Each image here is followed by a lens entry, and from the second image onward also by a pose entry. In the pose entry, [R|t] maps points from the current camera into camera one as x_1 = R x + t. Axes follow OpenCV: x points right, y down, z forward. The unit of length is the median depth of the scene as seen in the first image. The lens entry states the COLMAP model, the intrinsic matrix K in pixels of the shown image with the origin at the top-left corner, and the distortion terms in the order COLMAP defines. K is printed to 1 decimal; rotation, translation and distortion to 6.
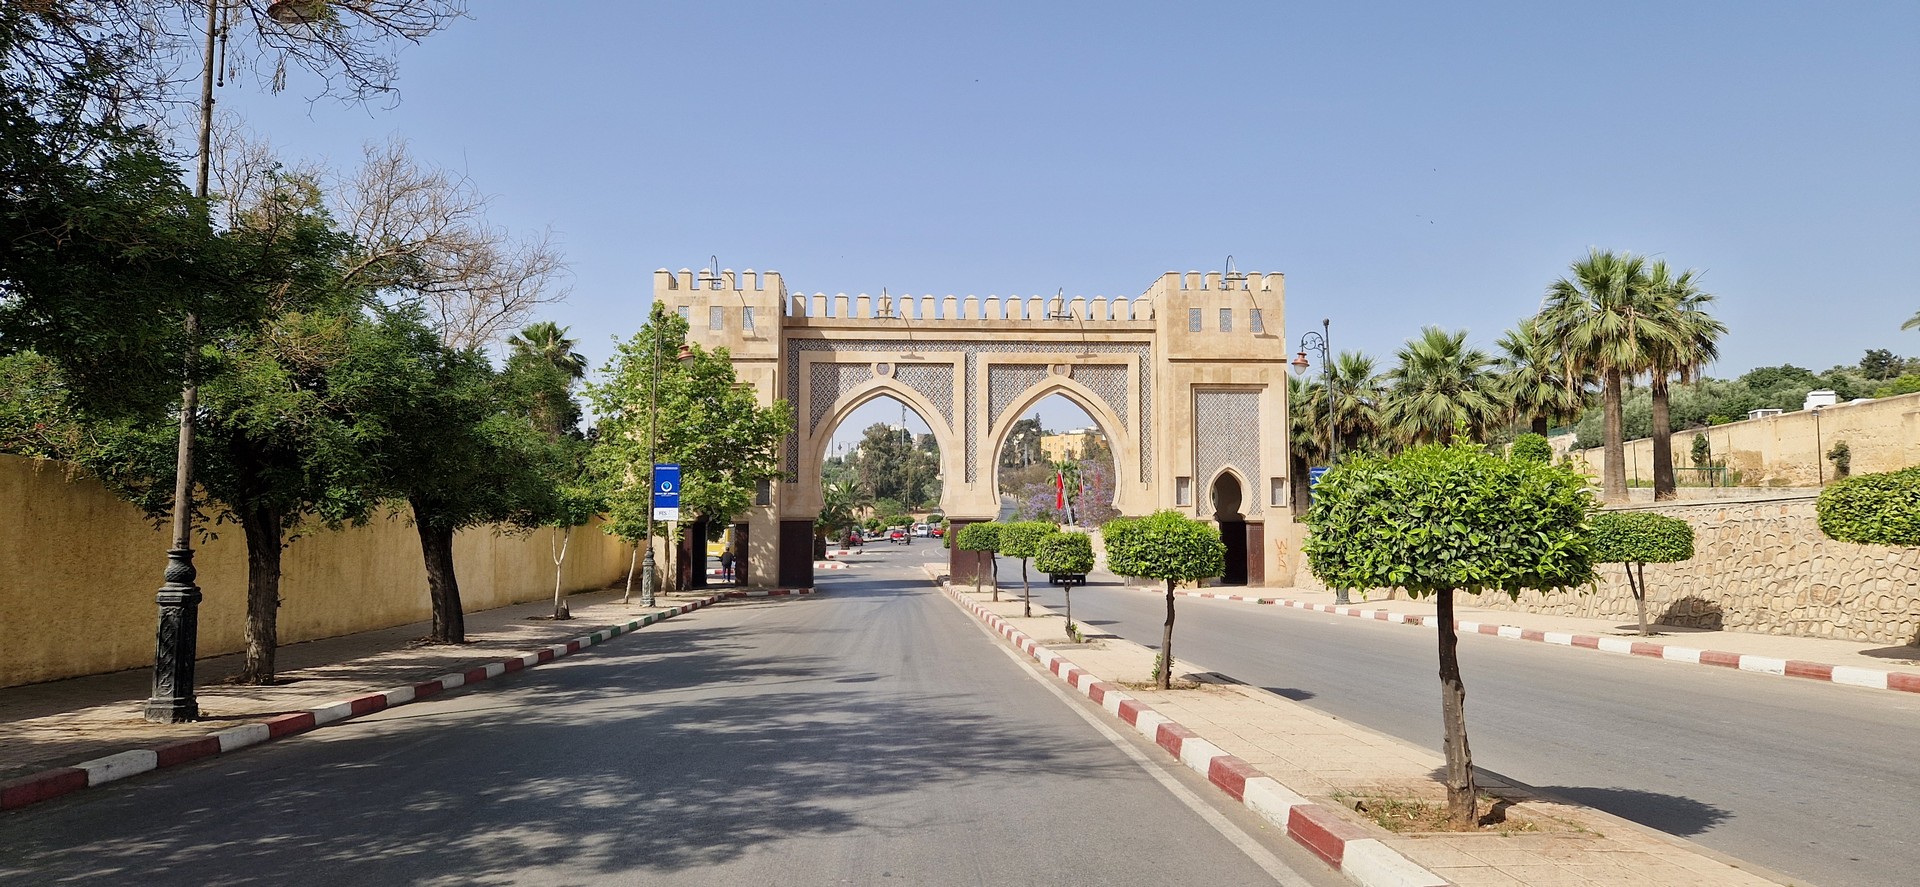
lens RADIAL K [[1260.0, 0, 958.5], [0, 1260.0, 406.6], [0, 0, 1]] dist [0.082921, -0.091199]
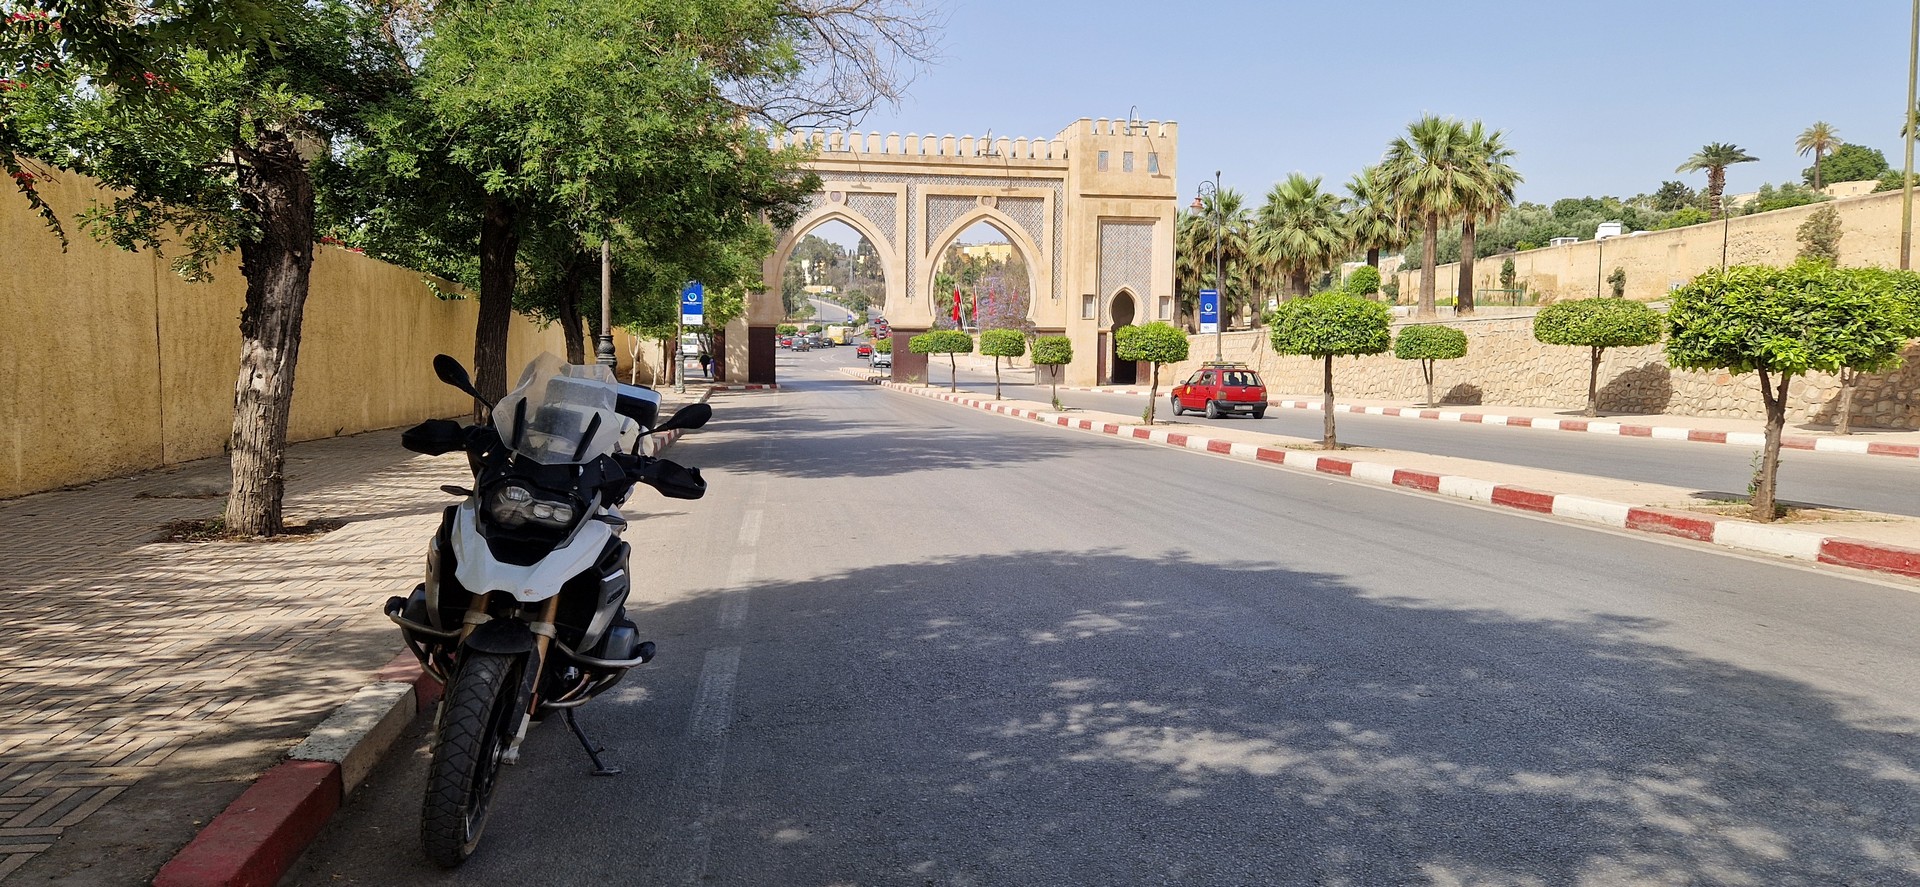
lens RADIAL K [[1260.0, 0, 958.5], [0, 1260.0, 406.6], [0, 0, 1]] dist [0.082921, -0.091199]
pose [[0.993325, 0.004373, 0.115263, -0.082216], [-0.021484, 0.988810, 0.147626, -0.013354], [-0.113327, -0.149117, 0.982304, -0.179046]]
